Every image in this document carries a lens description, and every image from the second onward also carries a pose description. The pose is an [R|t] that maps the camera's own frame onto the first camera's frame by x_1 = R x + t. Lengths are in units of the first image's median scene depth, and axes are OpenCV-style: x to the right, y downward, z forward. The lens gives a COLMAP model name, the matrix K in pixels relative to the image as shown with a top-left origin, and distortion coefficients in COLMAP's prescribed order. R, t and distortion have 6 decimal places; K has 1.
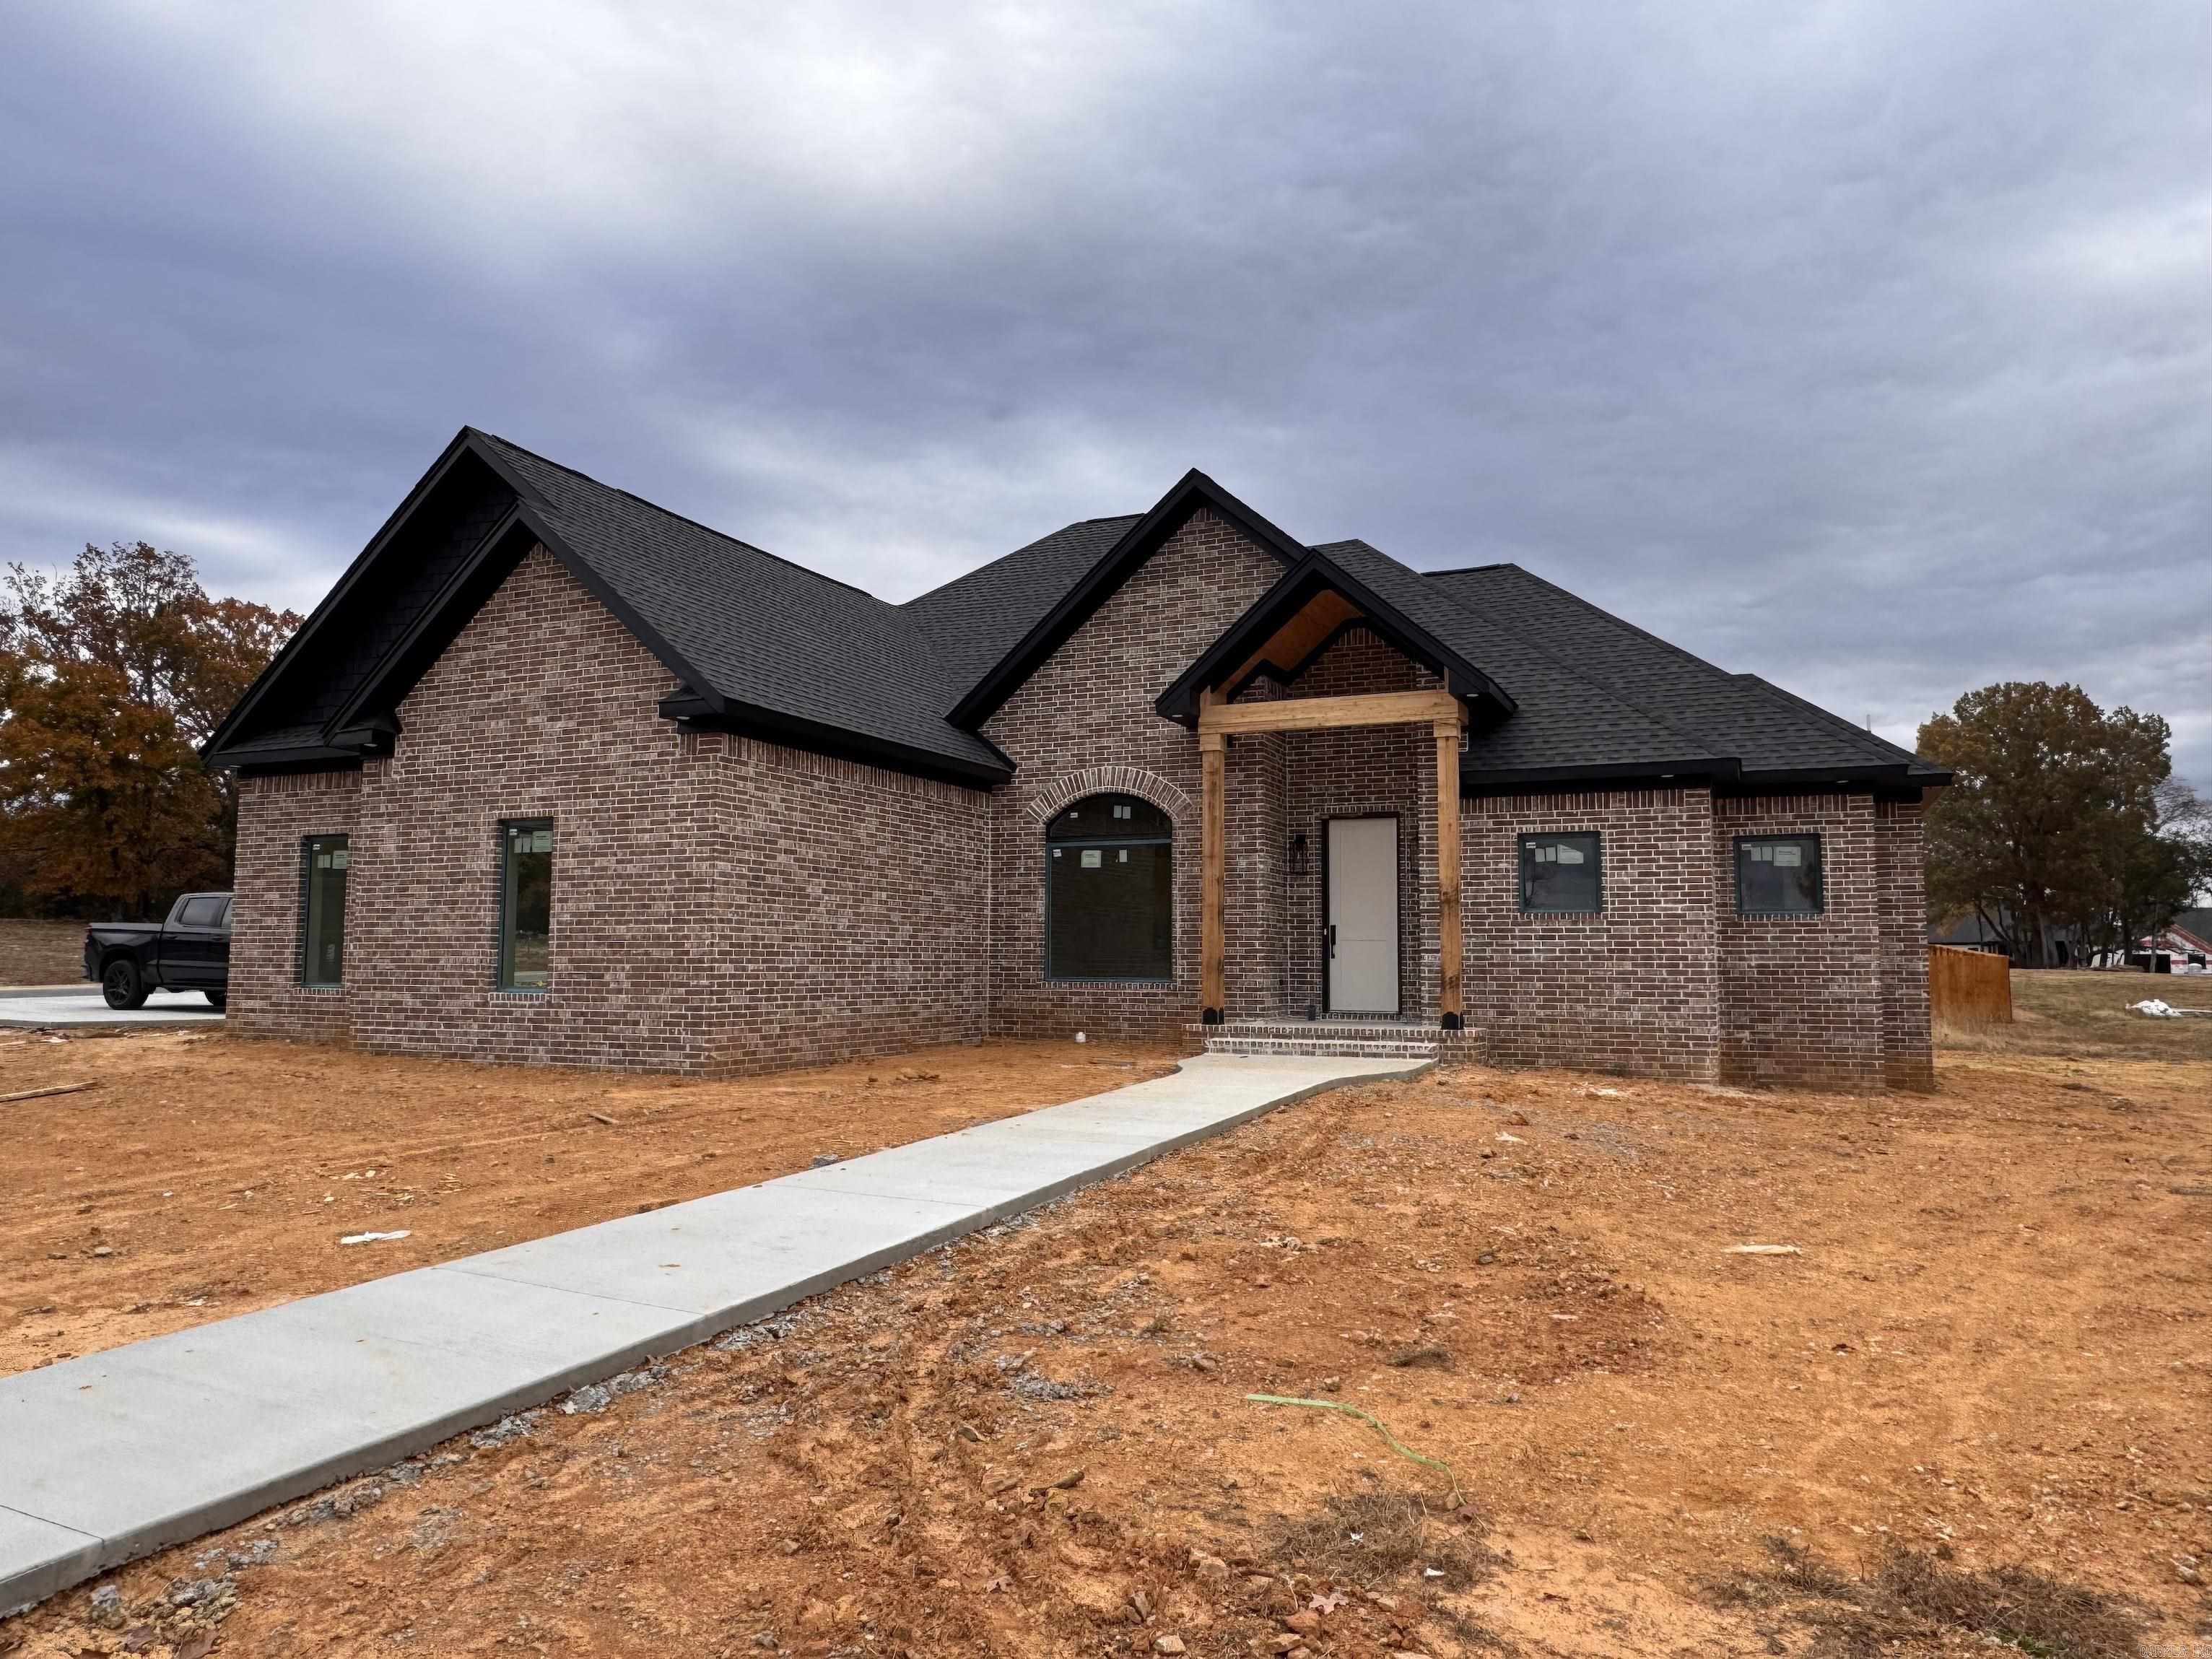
lens RADIAL K [[1397.7, 0, 1139.1], [0, 1397.7, 845.8], [0, 0, 1]] dist [-0.005940, 0.004480]
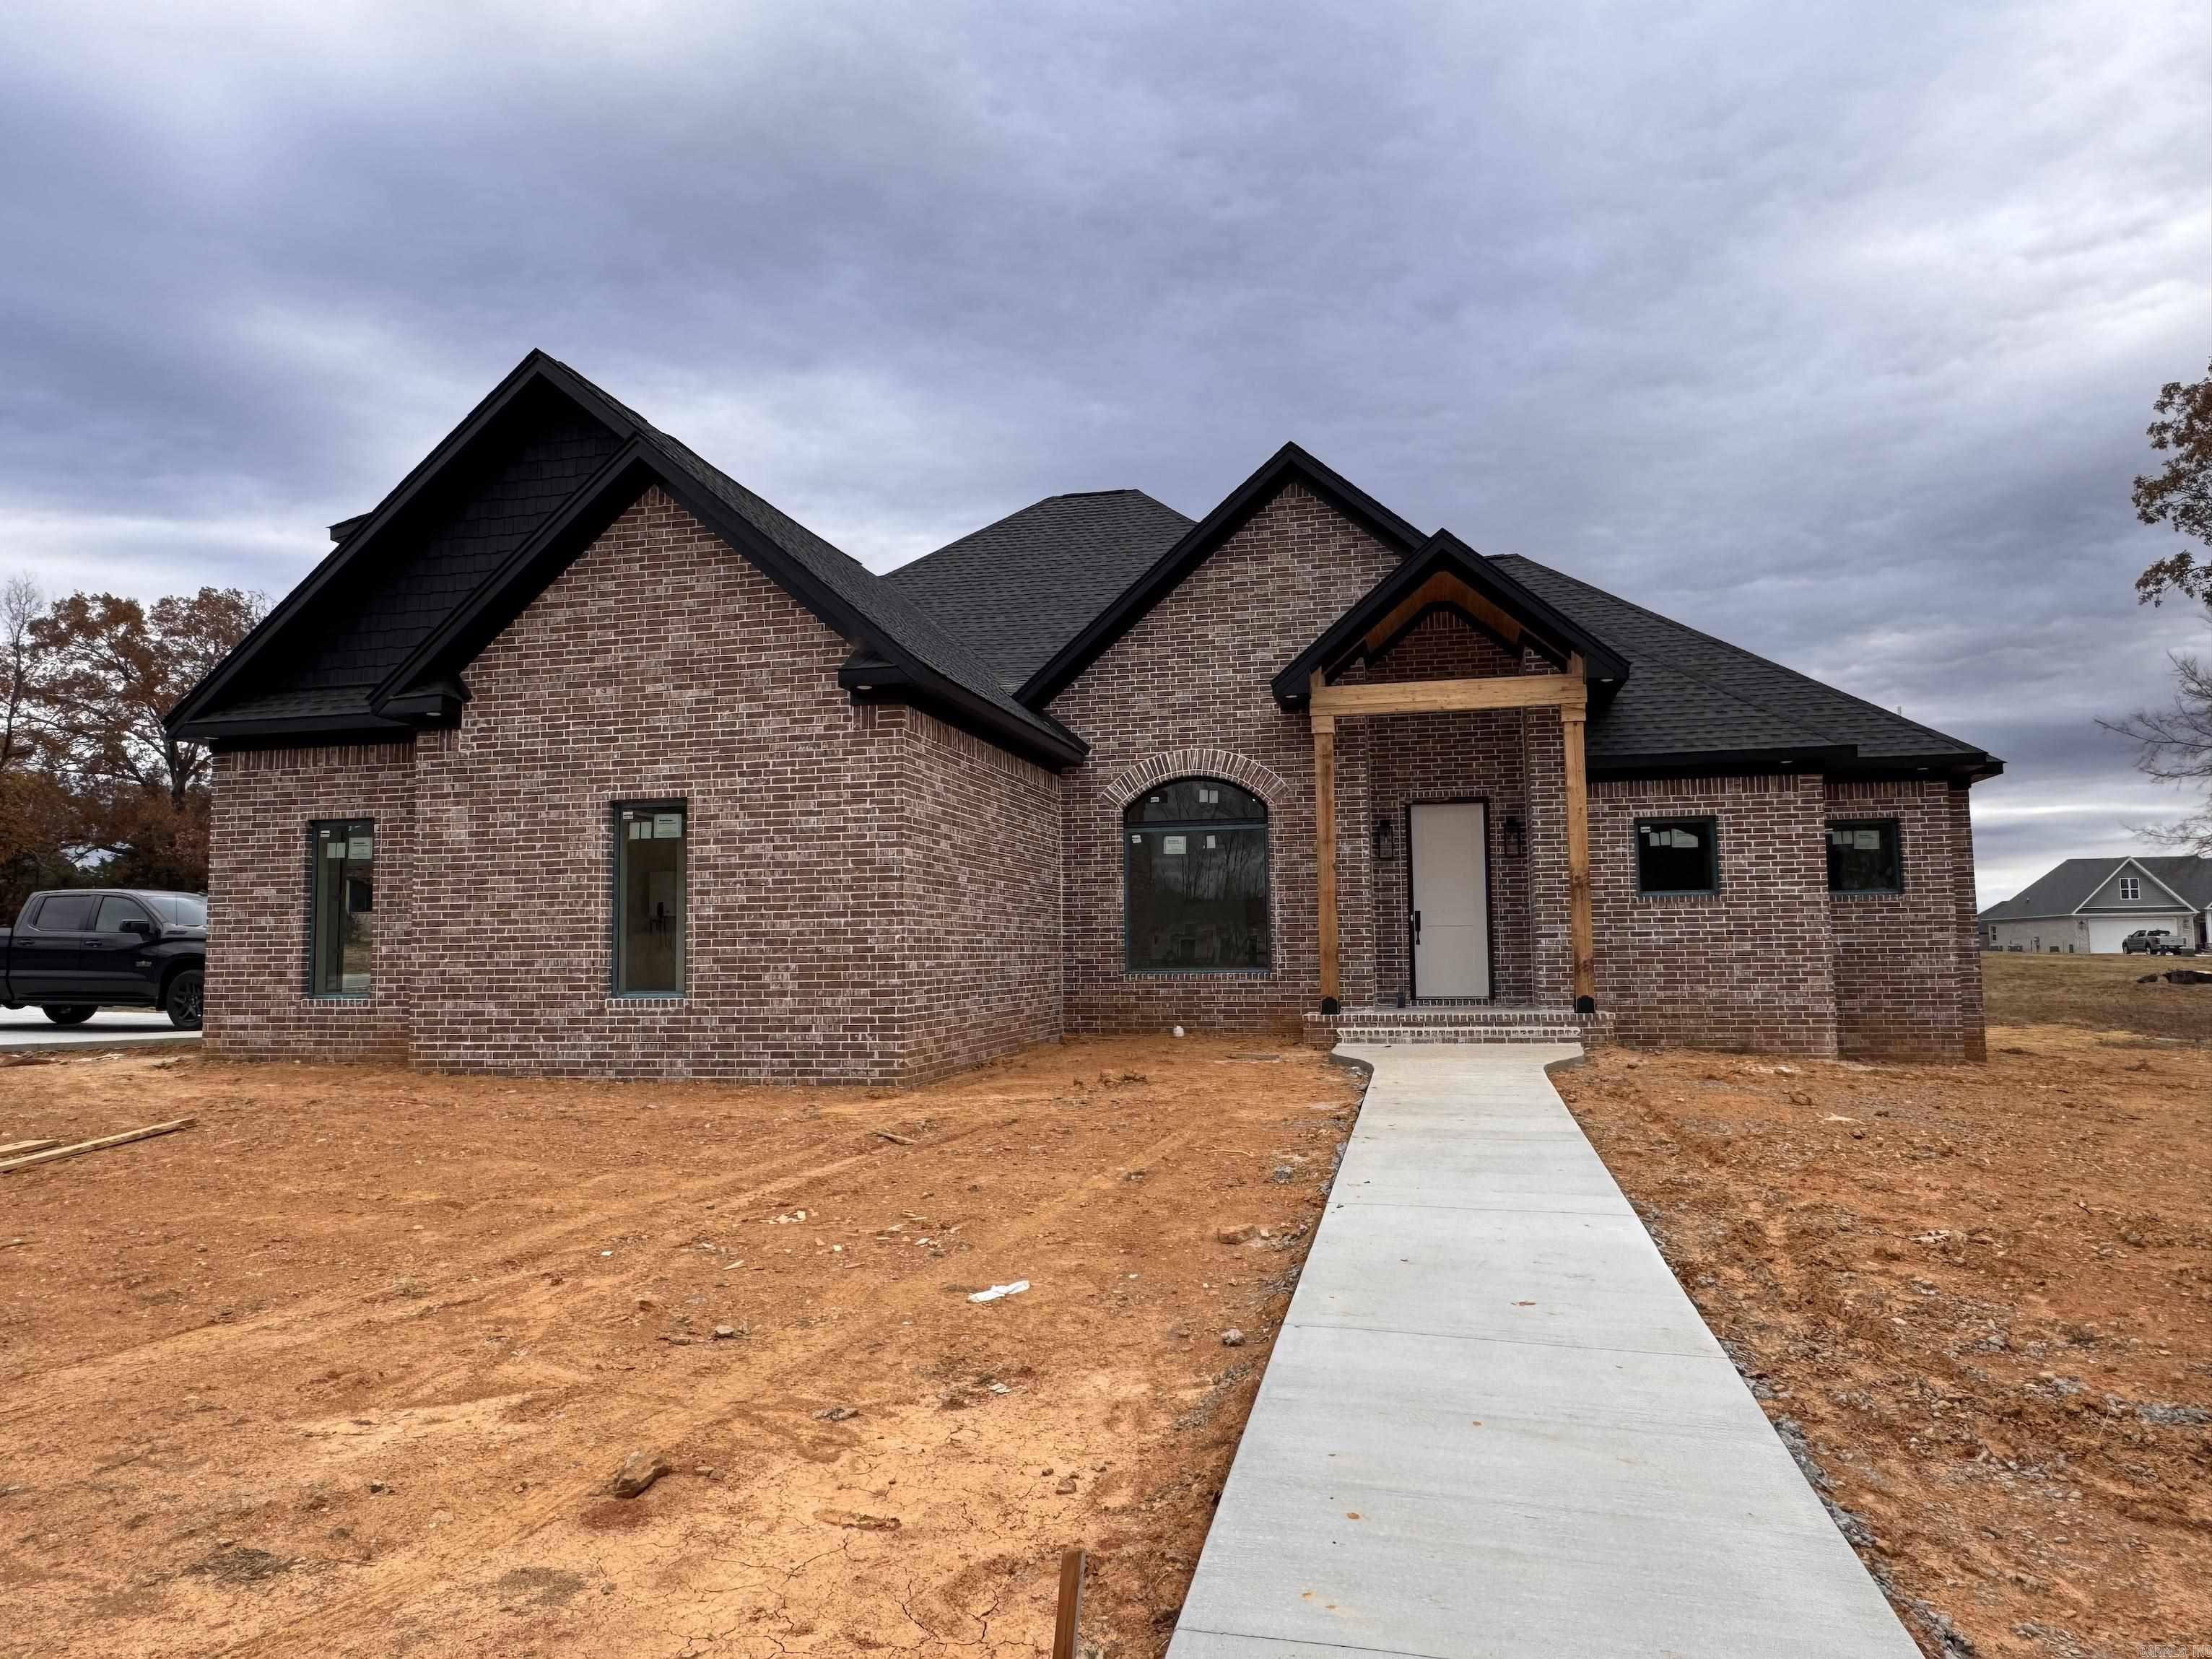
lens RADIAL K [[1397.7, 0, 1117.9], [0, 1397.7, 851.4], [0, 0, 1]] dist [-0.005940, 0.004480]
pose [[0.982348, -0.003985, 0.187022, -0.293628], [0.001759, 0.999926, 0.012068, 0.002579], [-0.187056, -0.011526, 0.982282, 0.075910]]
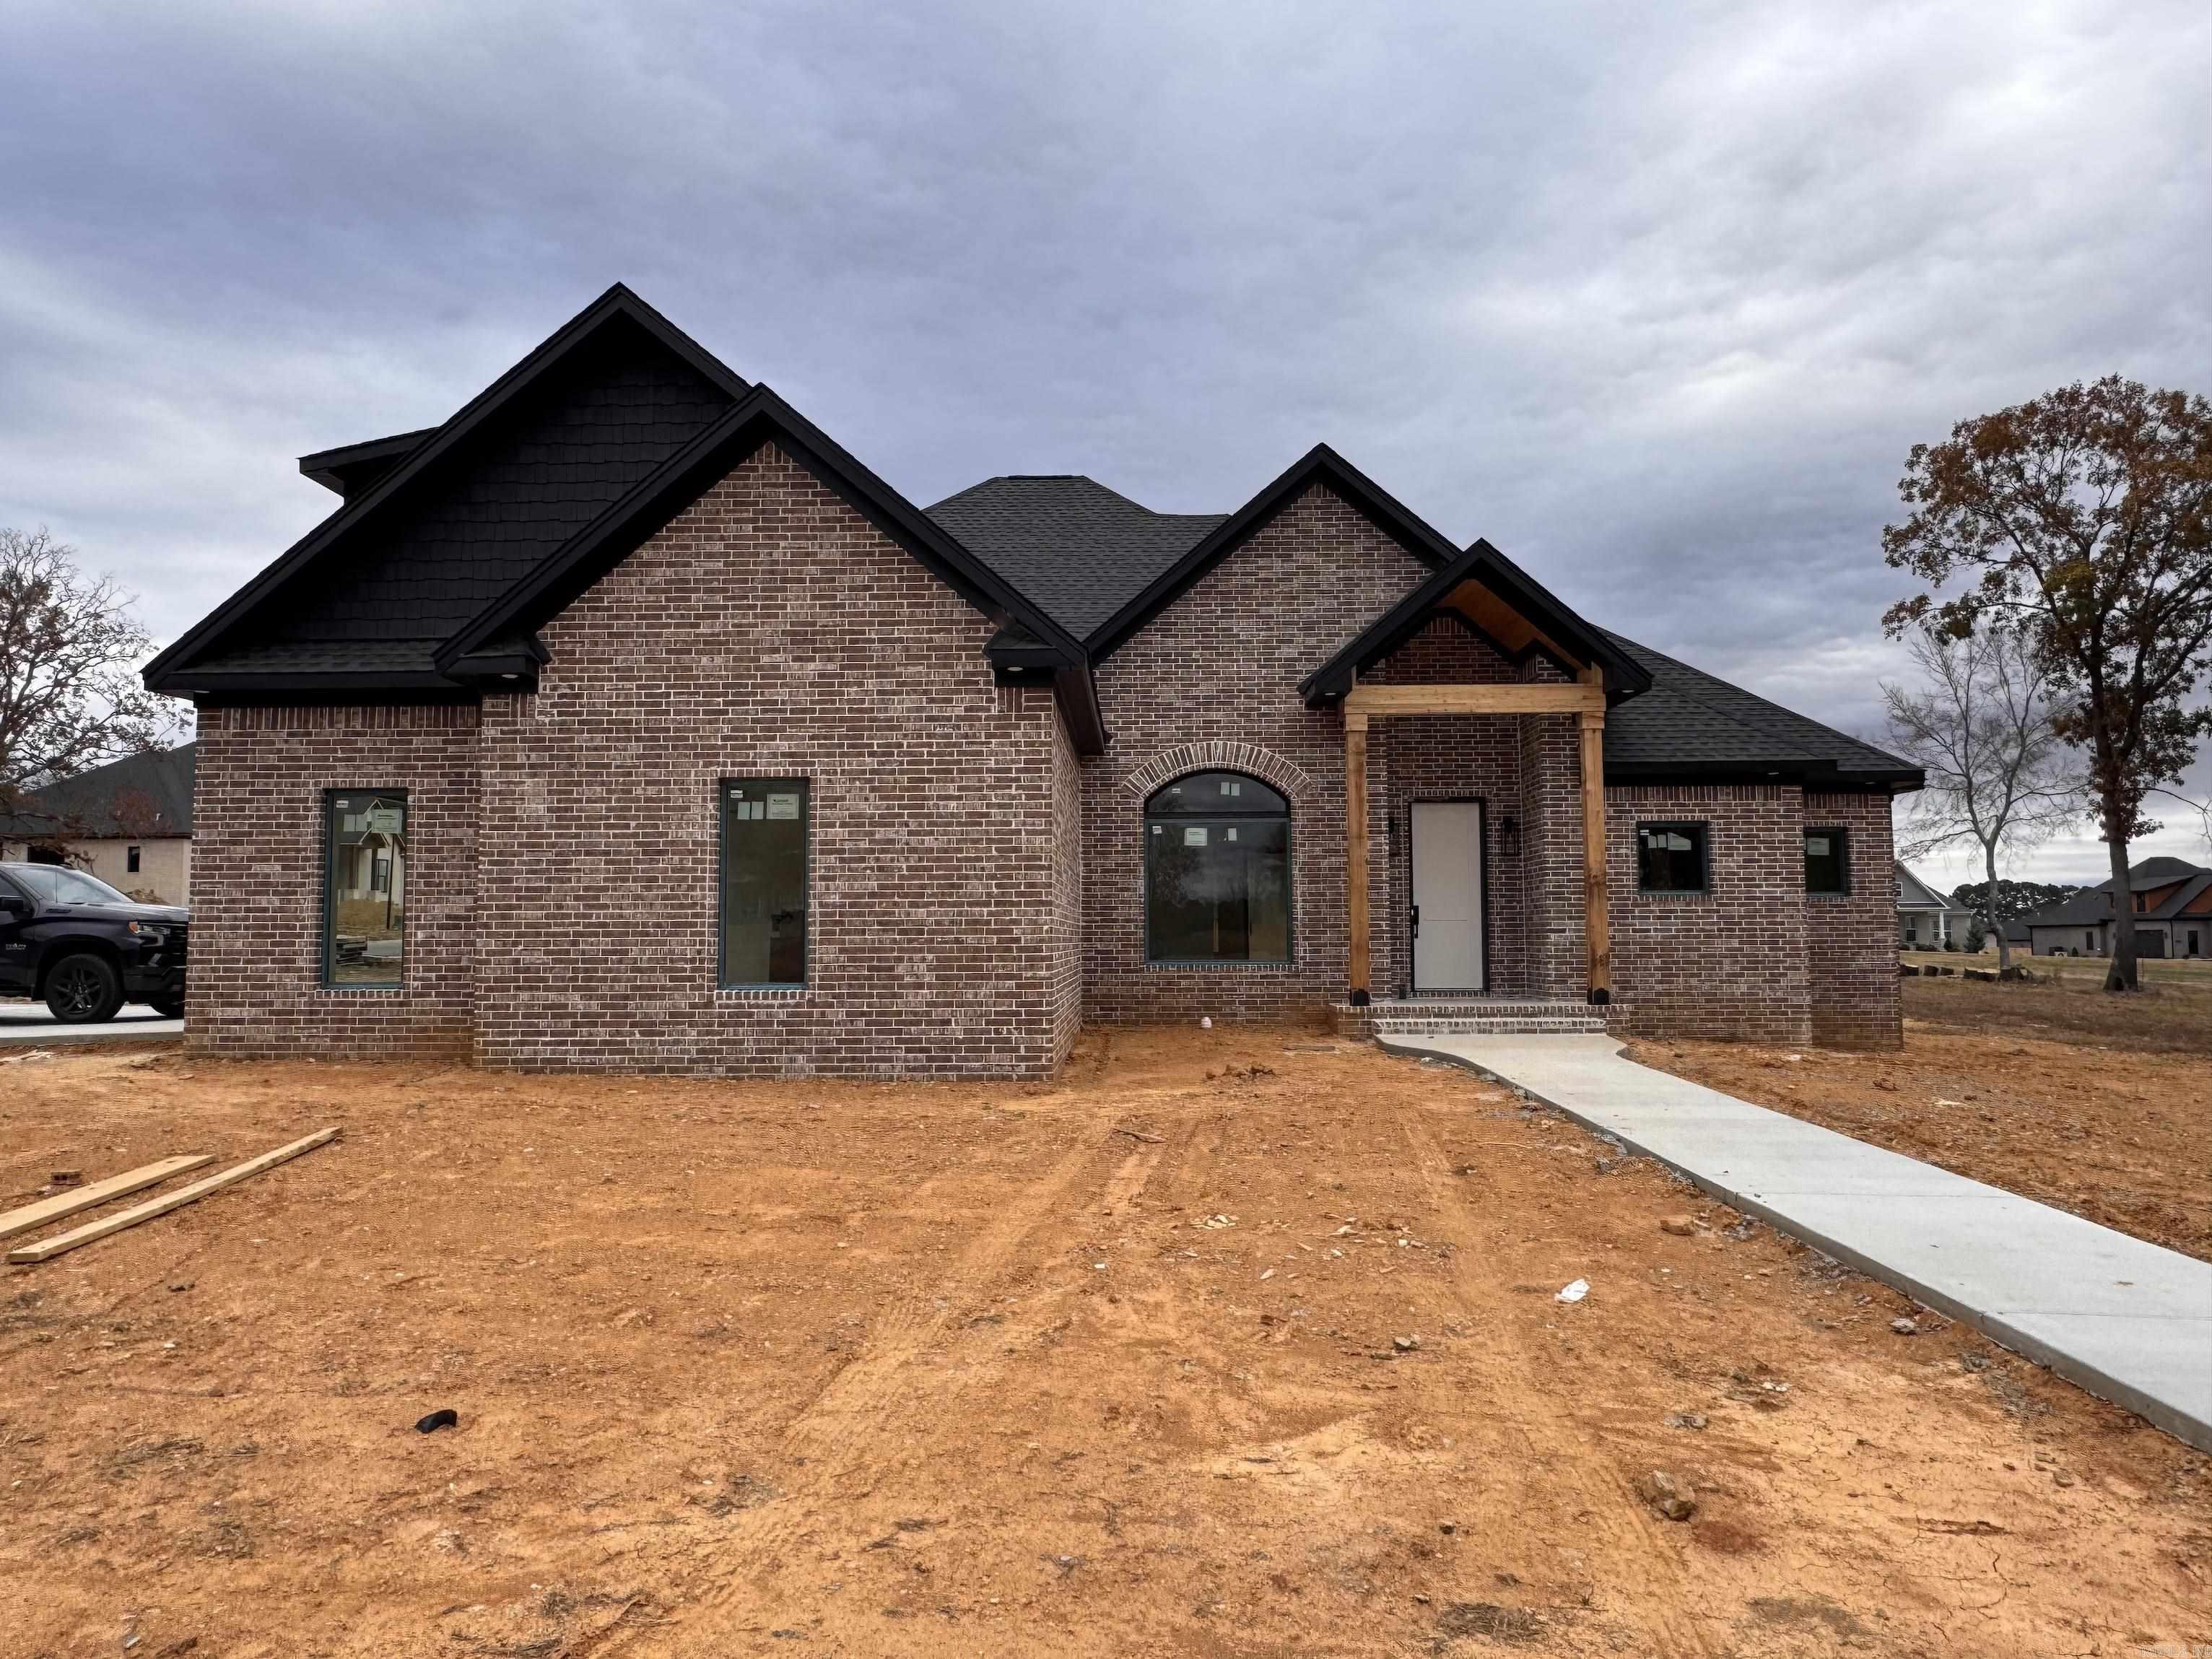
lens RADIAL K [[1397.7, 0, 1105.0], [0, 1397.7, 851.1], [0, 0, 1]] dist [-0.005940, 0.004480]
pose [[0.929771, 0.014308, 0.367861, -0.519237], [-0.023229, 0.999533, 0.019832, 0.002094], [-0.367405, -0.026984, 0.929669, 0.150699]]
